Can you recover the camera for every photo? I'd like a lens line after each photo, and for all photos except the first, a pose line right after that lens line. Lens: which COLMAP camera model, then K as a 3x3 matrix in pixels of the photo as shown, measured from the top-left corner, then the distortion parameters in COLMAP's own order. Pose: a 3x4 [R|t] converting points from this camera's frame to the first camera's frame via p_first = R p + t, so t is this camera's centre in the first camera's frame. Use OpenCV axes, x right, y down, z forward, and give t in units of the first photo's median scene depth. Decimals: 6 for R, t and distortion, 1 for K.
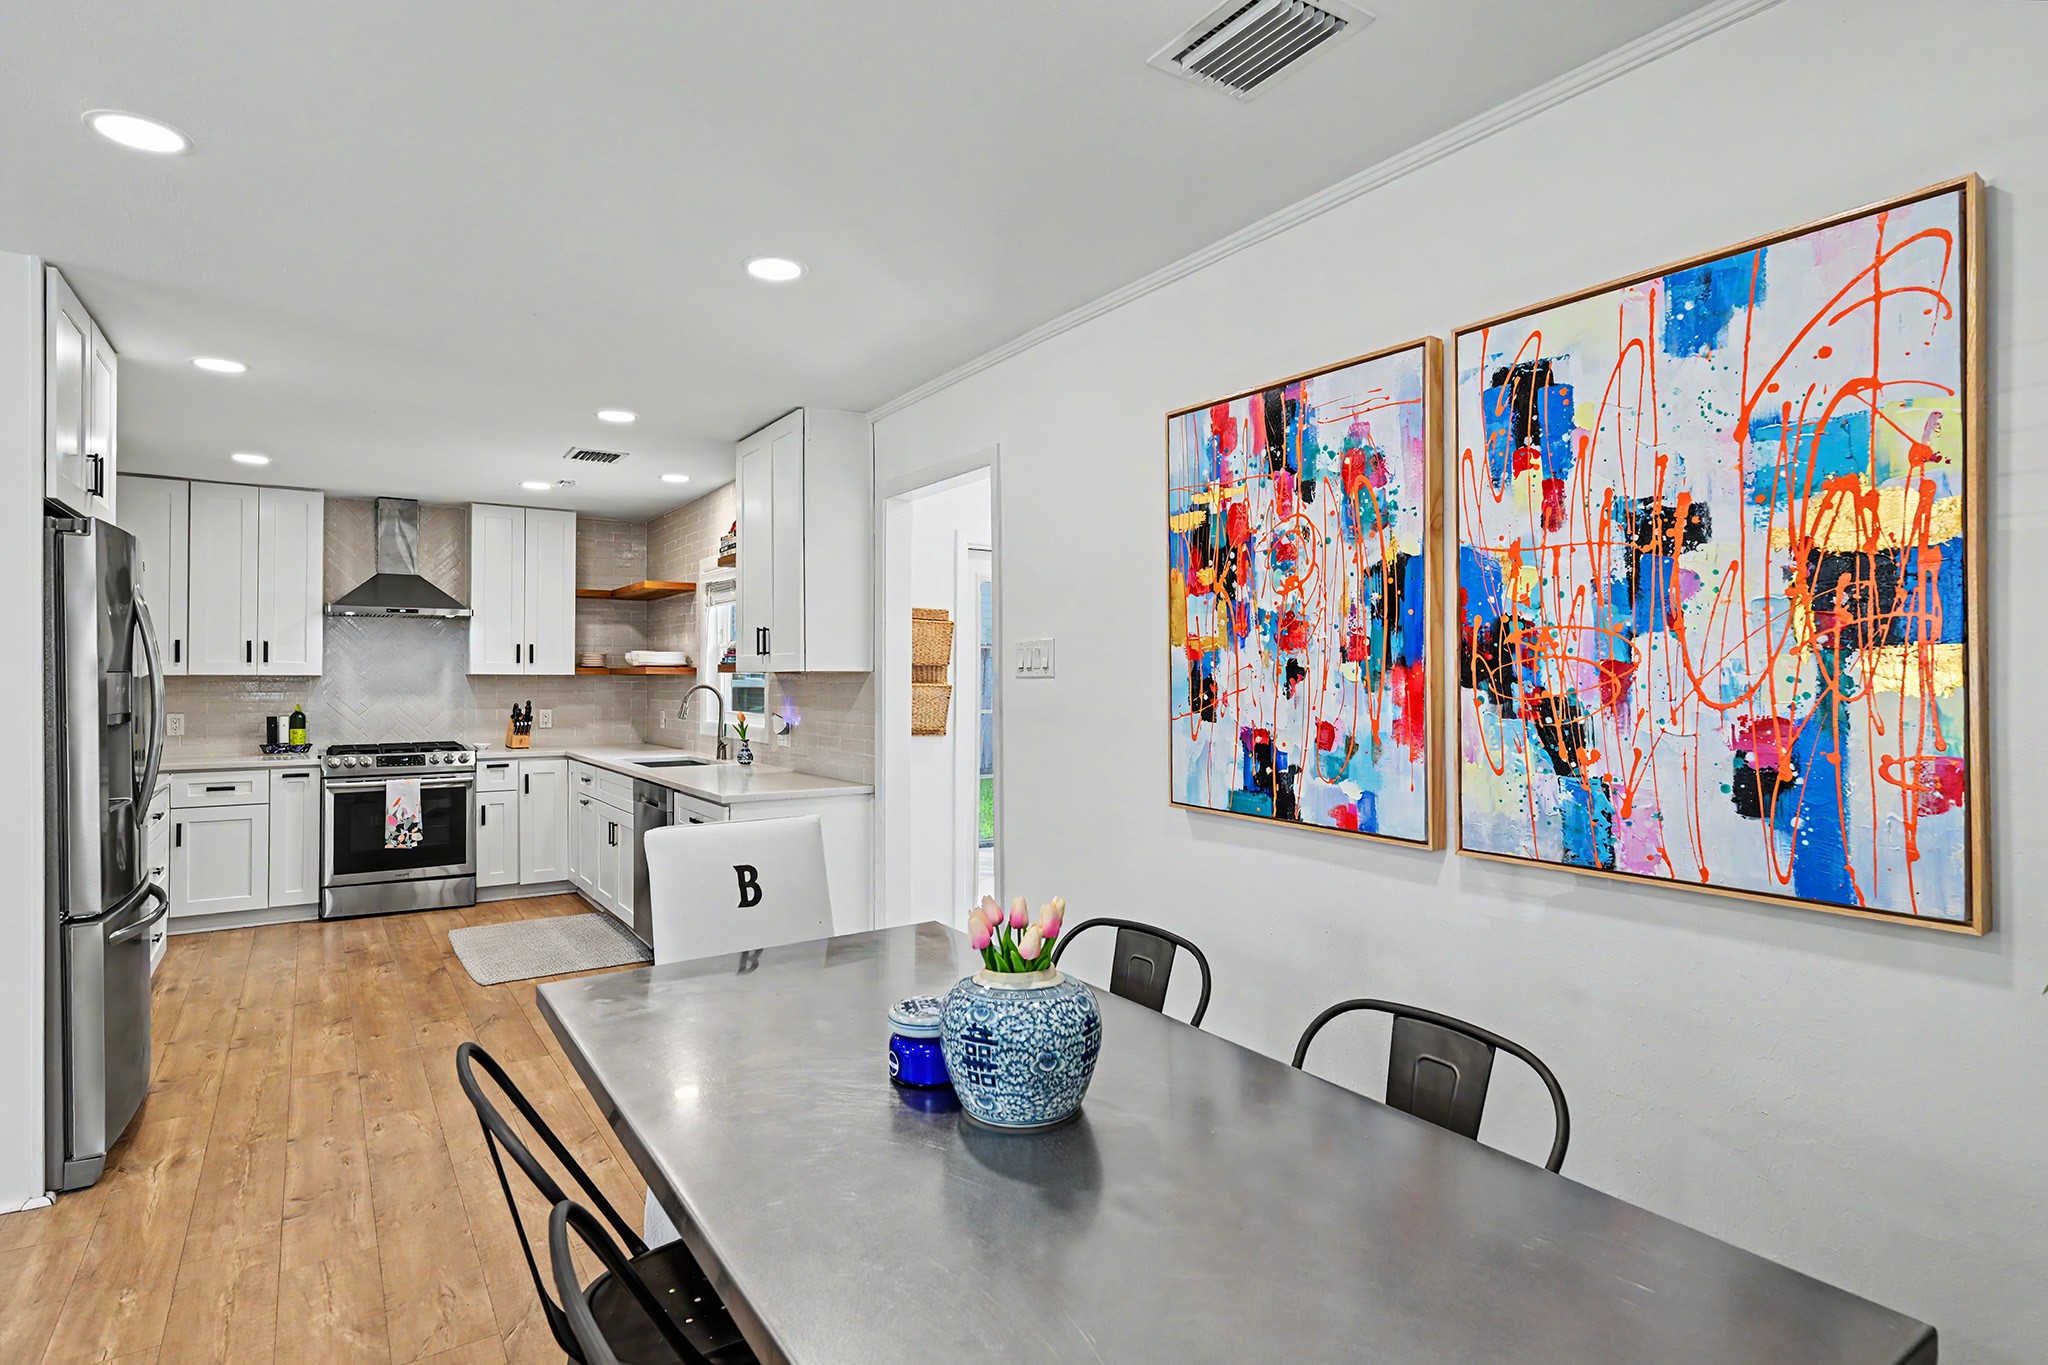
lens RADIAL K [[1049.2, 0, 1024.9], [0, 1049.2, 671.1], [0, 0, 1]] dist [-0.003232, -0.001002]
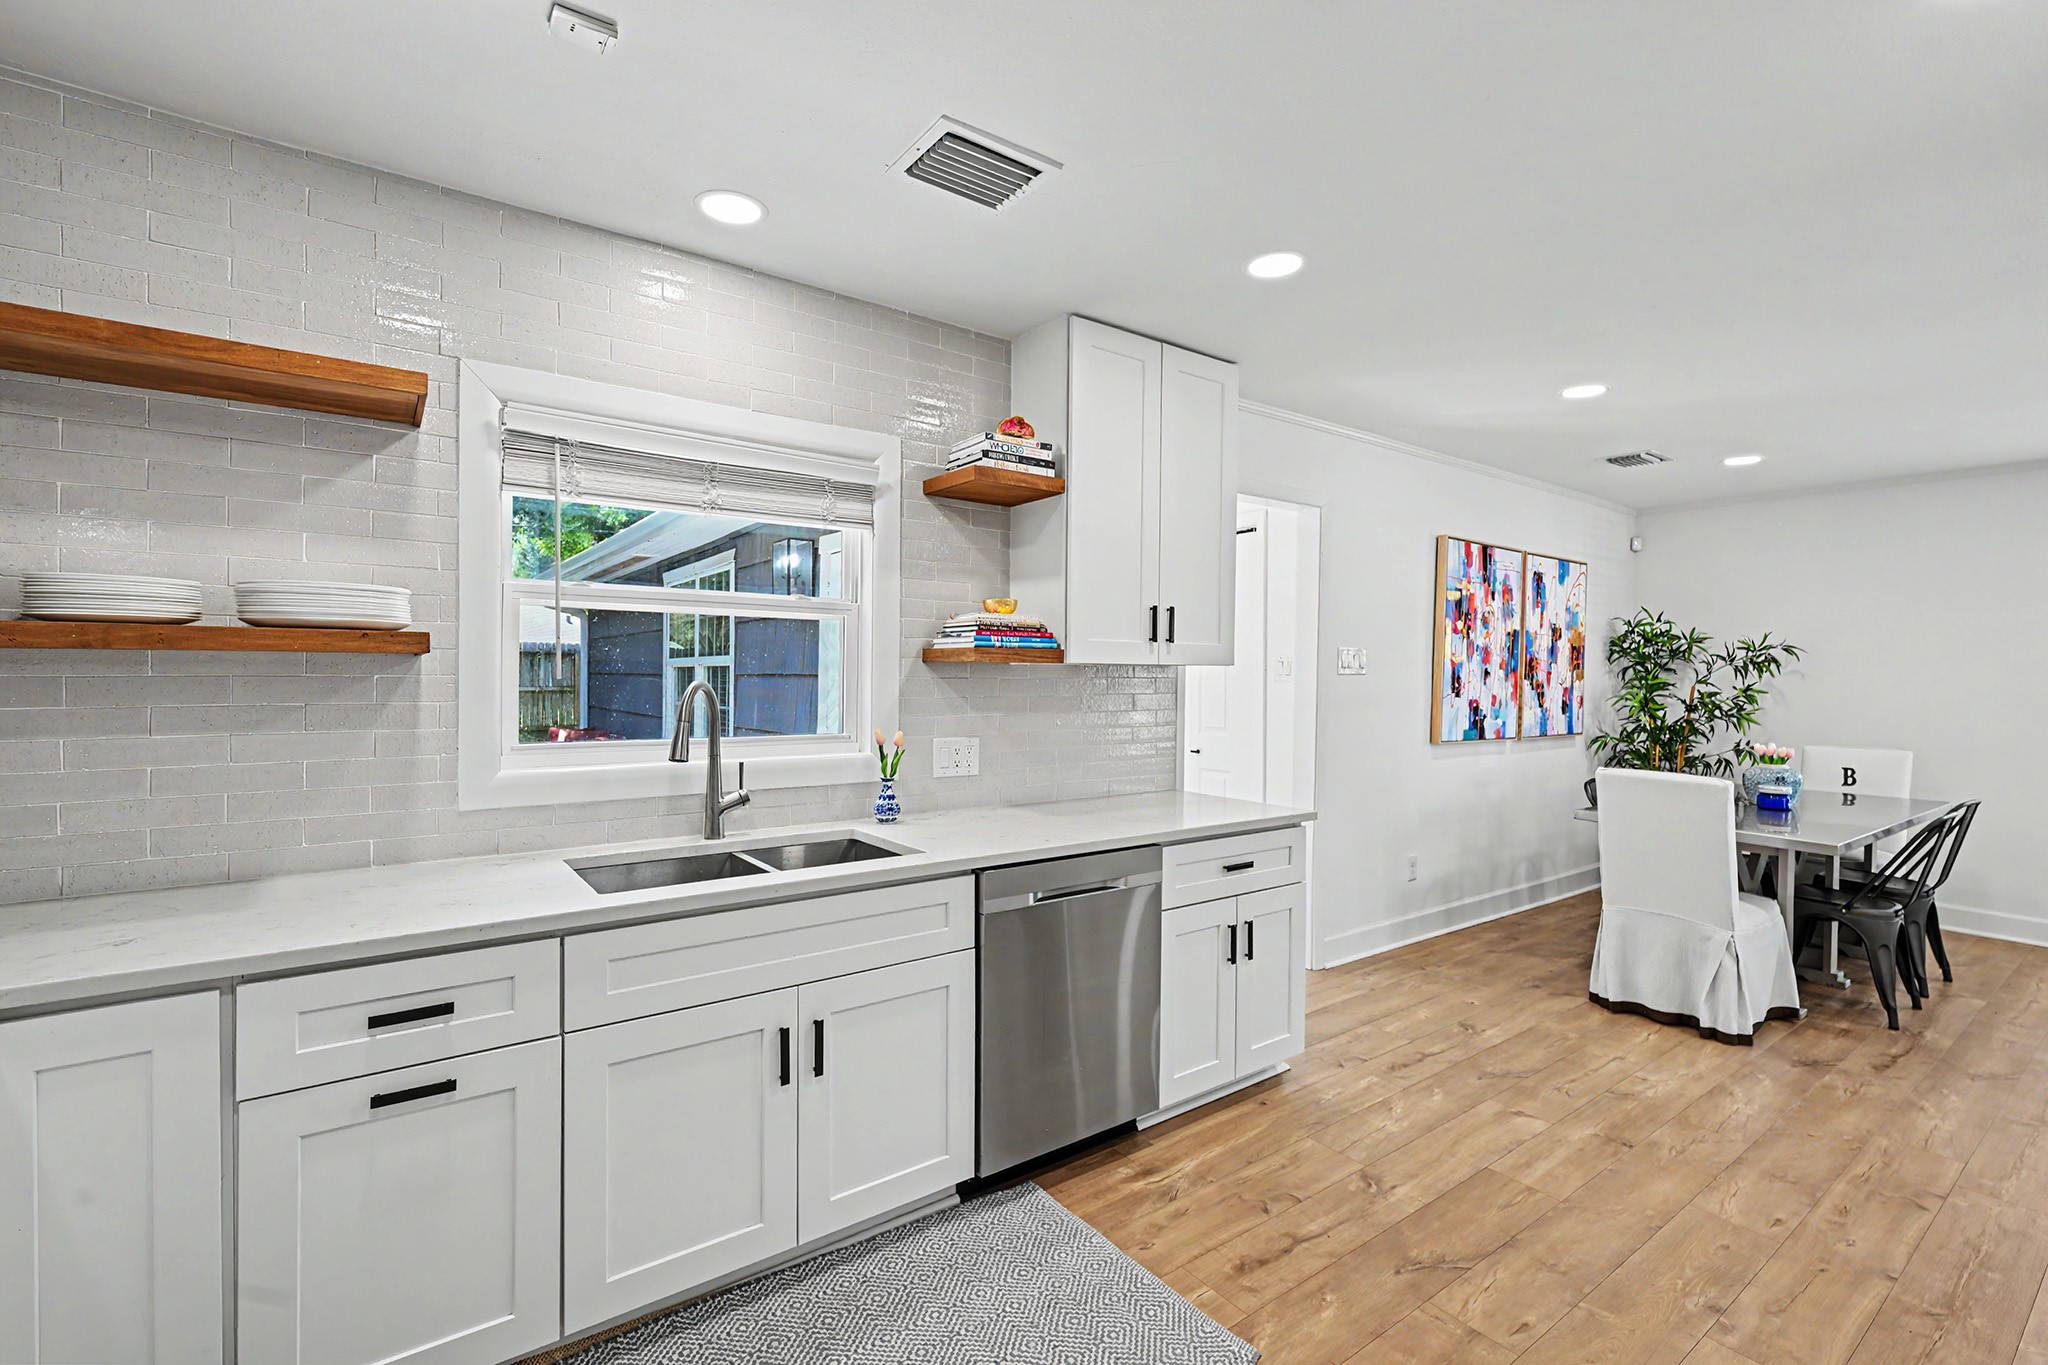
lens RADIAL K [[910.9, 0, 1016.1], [0, 910.9, 681.5], [0, 0, 1]] dist [0.003688, 0.000116]
pose [[-0.037581, -0.011024, 0.999233, -1.565193], [-0.015844, 0.999820, 0.010435, 0.012849], [-0.999168, -0.015440, -0.037749, 1.948373]]
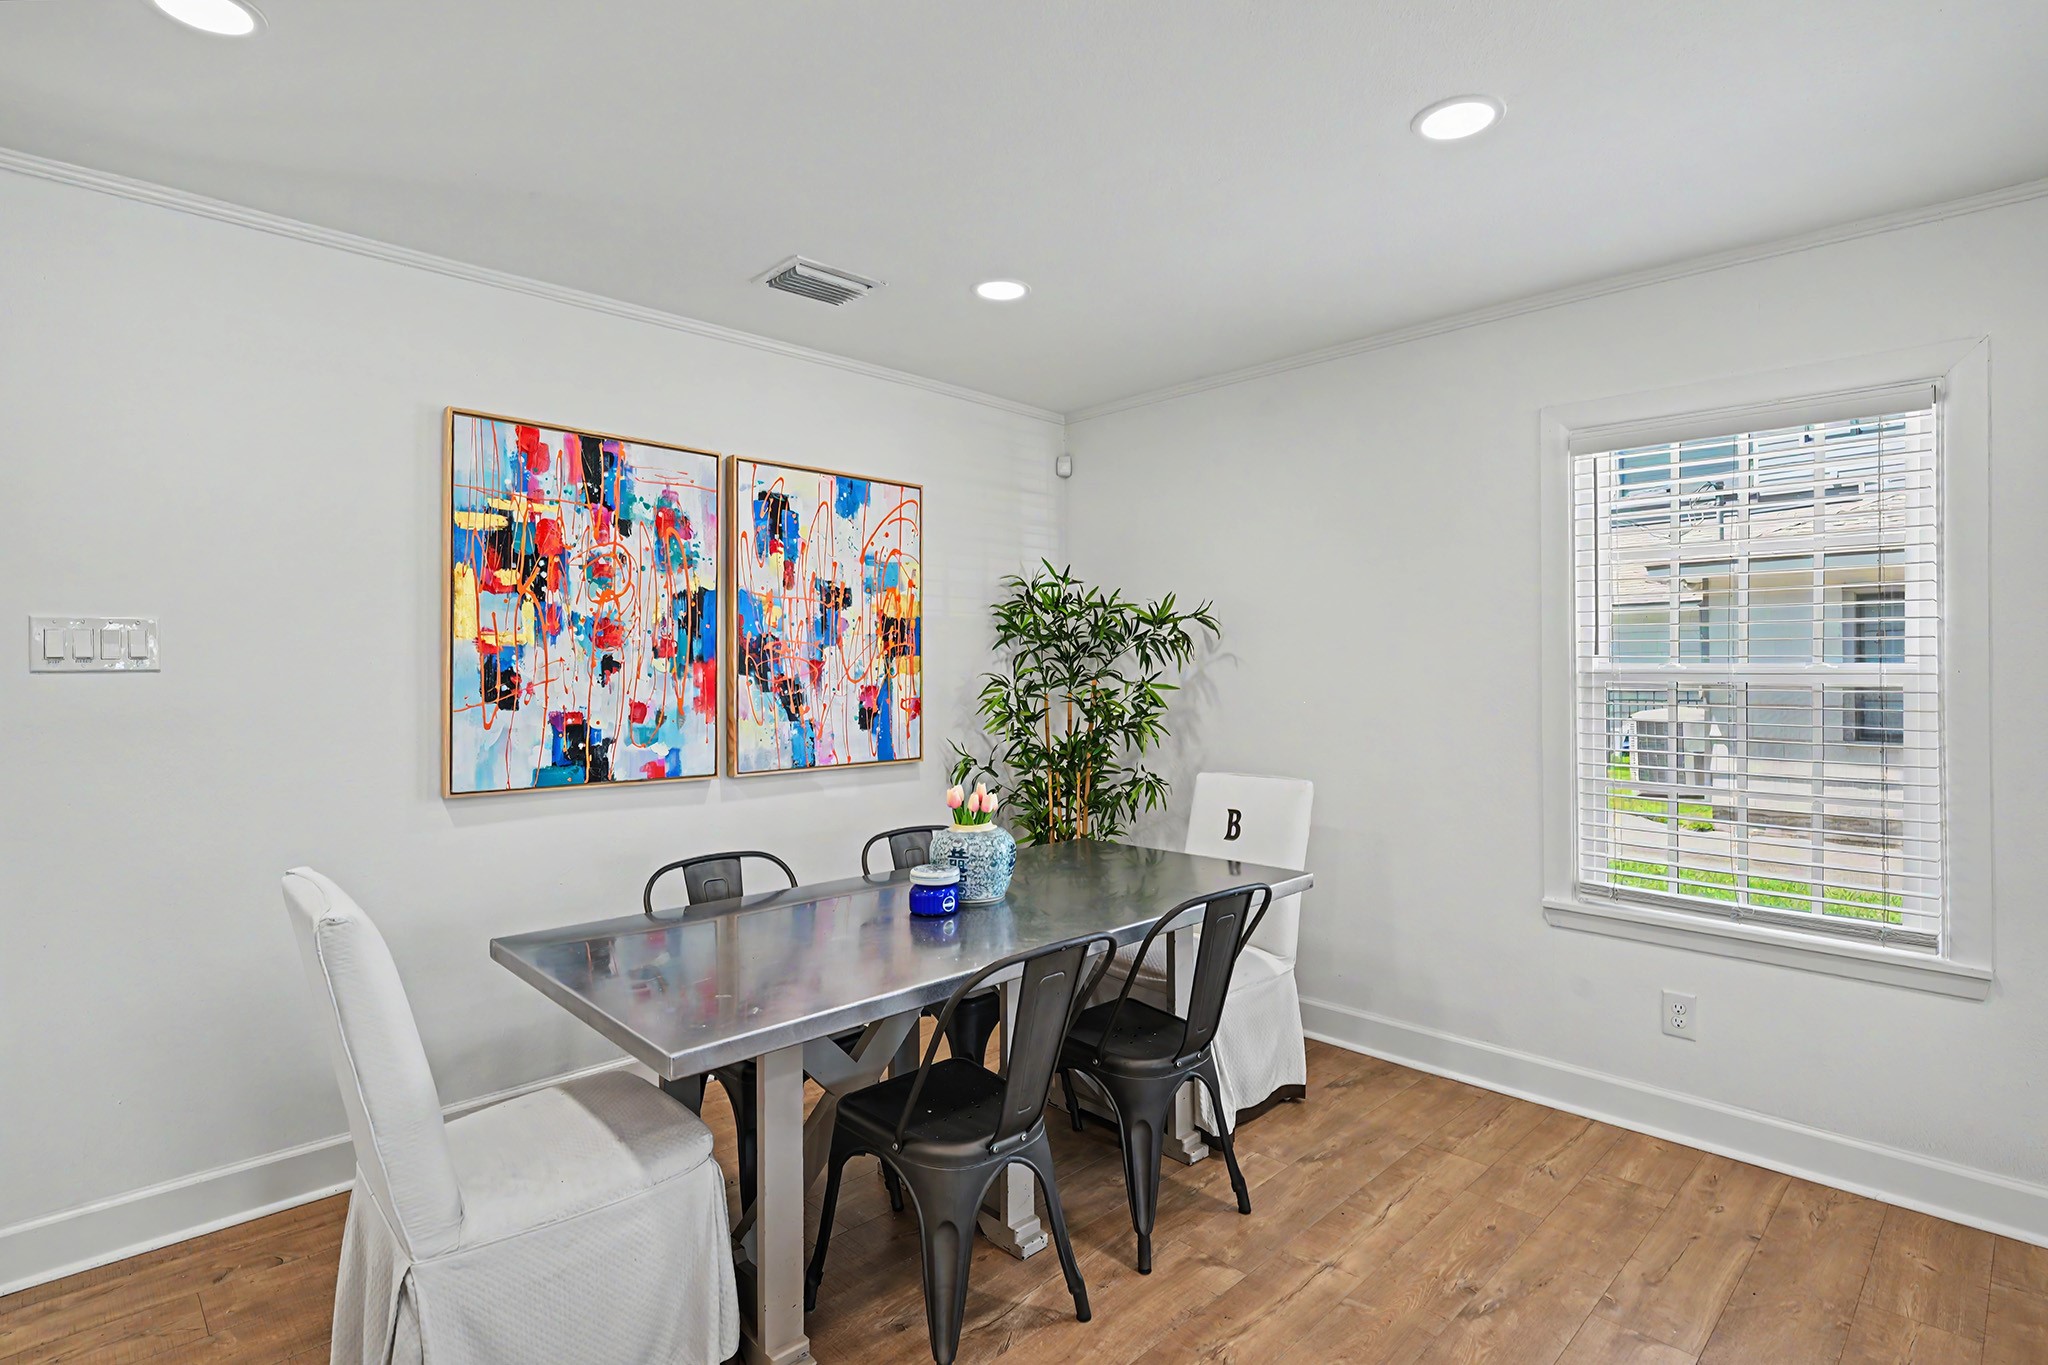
lens RADIAL K [[1015.6, 0, 1005.7], [0, 1015.6, 670.1], [0, 0, 1]] dist [0.000888, 0.001041]
pose [[-0.170598, 0.001784, 0.985339, -0.974256], [0.000693, 0.999998, -0.001690, 0.008748], [-0.985341, 0.000395, -0.170599, 0.683368]]
